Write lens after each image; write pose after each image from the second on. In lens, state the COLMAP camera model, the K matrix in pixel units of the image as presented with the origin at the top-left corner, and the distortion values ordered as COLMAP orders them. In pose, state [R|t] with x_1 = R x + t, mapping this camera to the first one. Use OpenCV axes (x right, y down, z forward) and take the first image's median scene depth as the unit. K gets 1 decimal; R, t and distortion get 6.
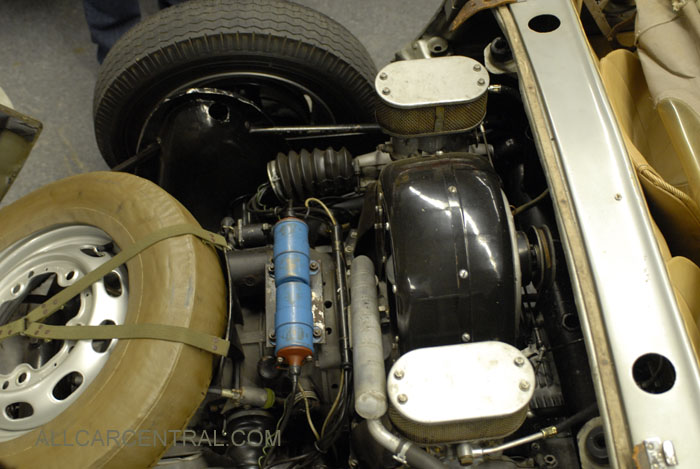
lens RADIAL K [[844.8, 0, 350.0], [0, 844.8, 234.5], [0, 0, 1]] dist [-0.079674, 0.017308]
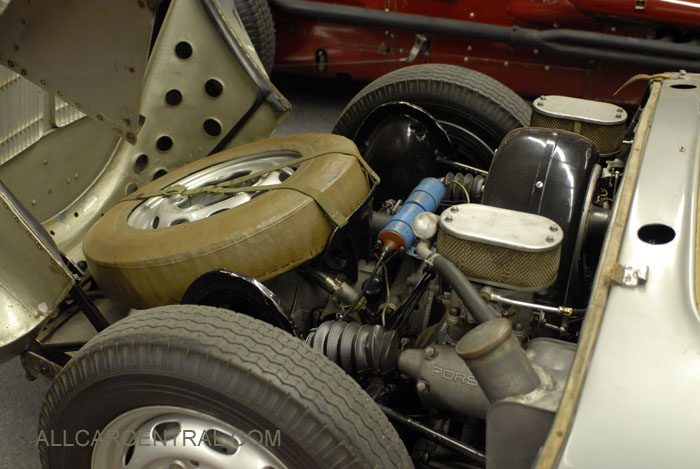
lens RADIAL K [[844.8, 0, 350.0], [0, 844.8, 234.5], [0, 0, 1]] dist [-0.079674, 0.017308]
pose [[0.891944, 0.280303, -0.354775, 0.315586], [-0.398737, 0.857580, -0.324908, 0.565271], [0.213175, 0.431262, 0.876681, -0.080526]]
